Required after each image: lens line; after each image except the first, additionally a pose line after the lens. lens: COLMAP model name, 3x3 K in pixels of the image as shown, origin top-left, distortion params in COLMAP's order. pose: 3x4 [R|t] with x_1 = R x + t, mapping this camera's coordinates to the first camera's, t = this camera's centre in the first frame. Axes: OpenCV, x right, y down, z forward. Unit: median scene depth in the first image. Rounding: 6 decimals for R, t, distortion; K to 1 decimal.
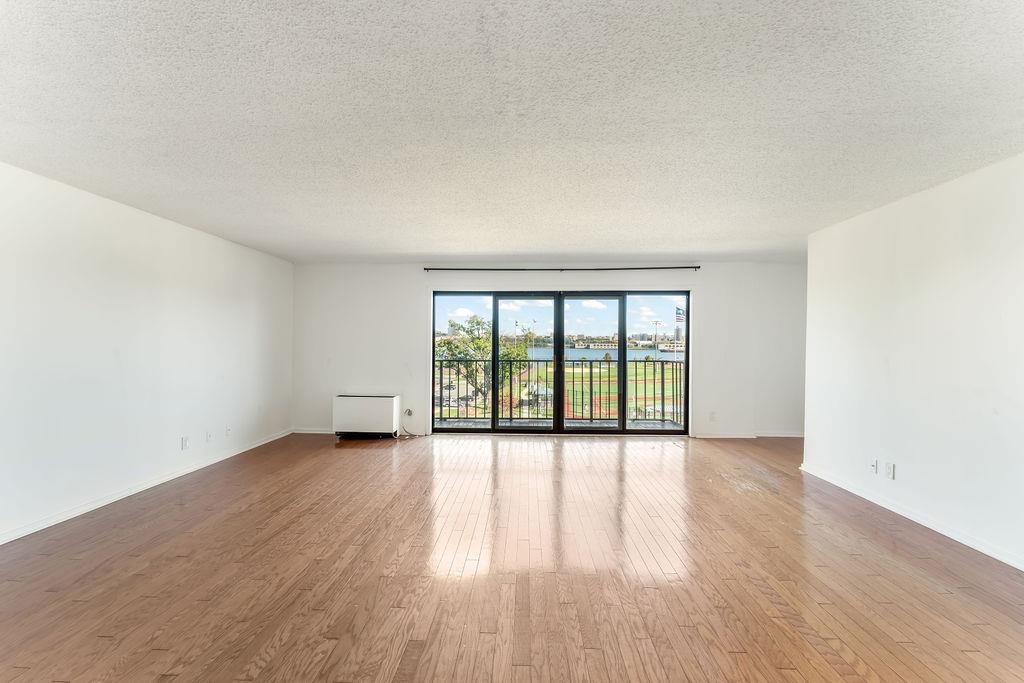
lens RADIAL K [[410.8, 0, 512.0], [0, 410.8, 341.5], [0, 0, 1]] dist [-0.001065, -0.000083]
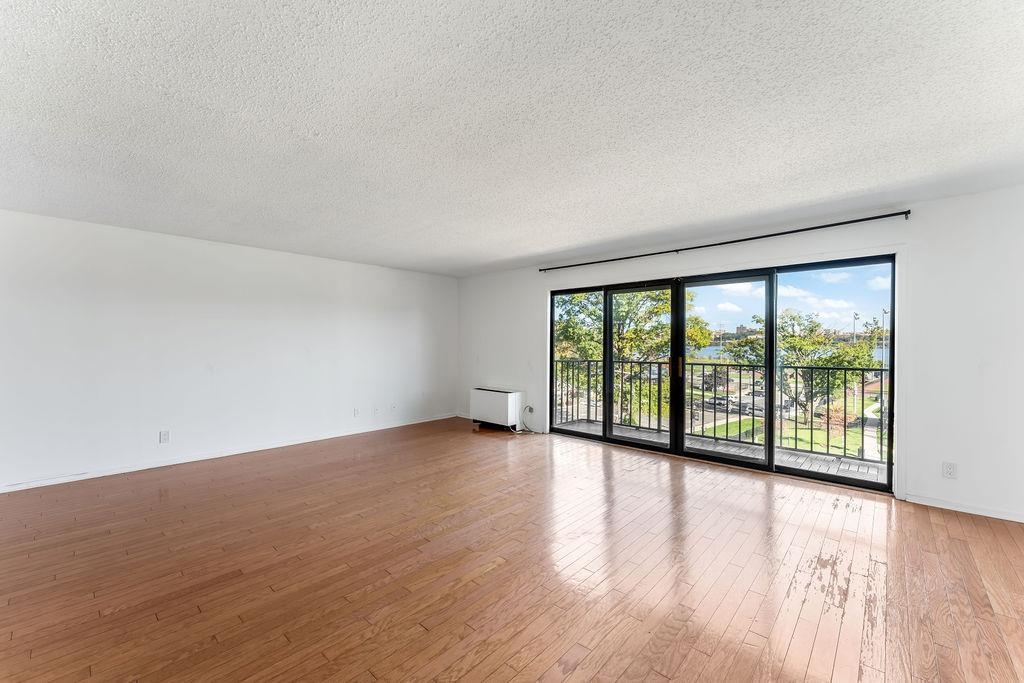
lens RADIAL K [[410.8, 0, 512.0], [0, 410.8, 341.5], [0, 0, 1]] dist [-0.001065, -0.000083]
pose [[0.757445, -0.005322, -0.652877, 0.396923], [0.006052, 0.999981, -0.001130, 0.001397], [0.652871, -0.003095, 0.757463, 0.179362]]
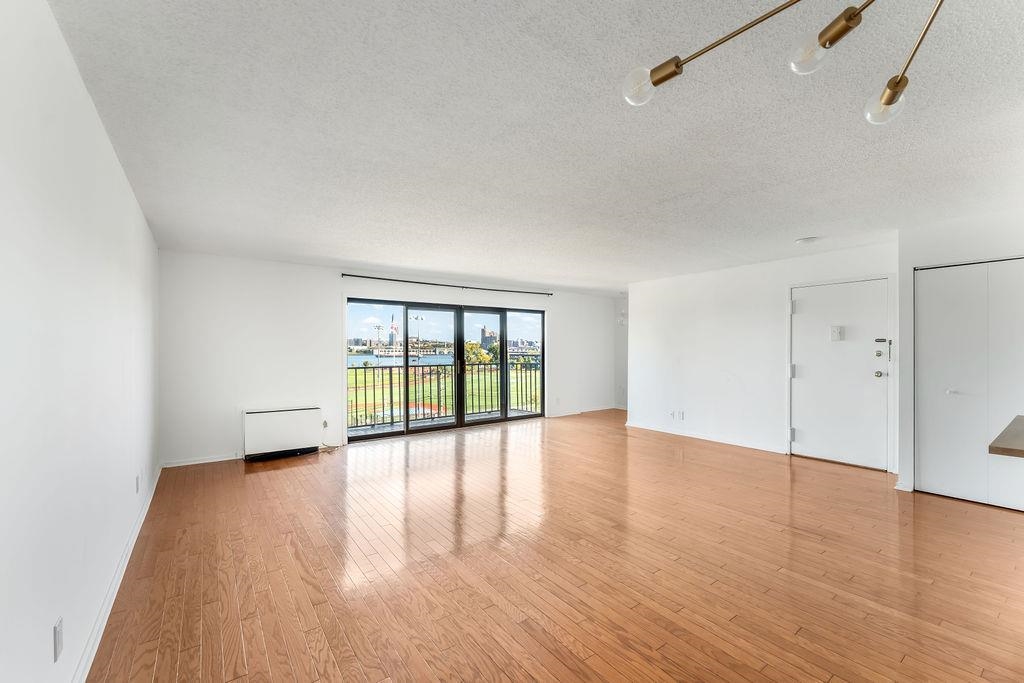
lens RADIAL K [[410.8, 0, 512.0], [0, 410.8, 341.5], [0, 0, 1]] dist [-0.001065, -0.000083]
pose [[0.788417, 0.005379, 0.615118, -0.491924], [0.003916, 0.999898, -0.013762, -0.002552], [-0.615129, 0.013259, 0.788315, -0.012545]]
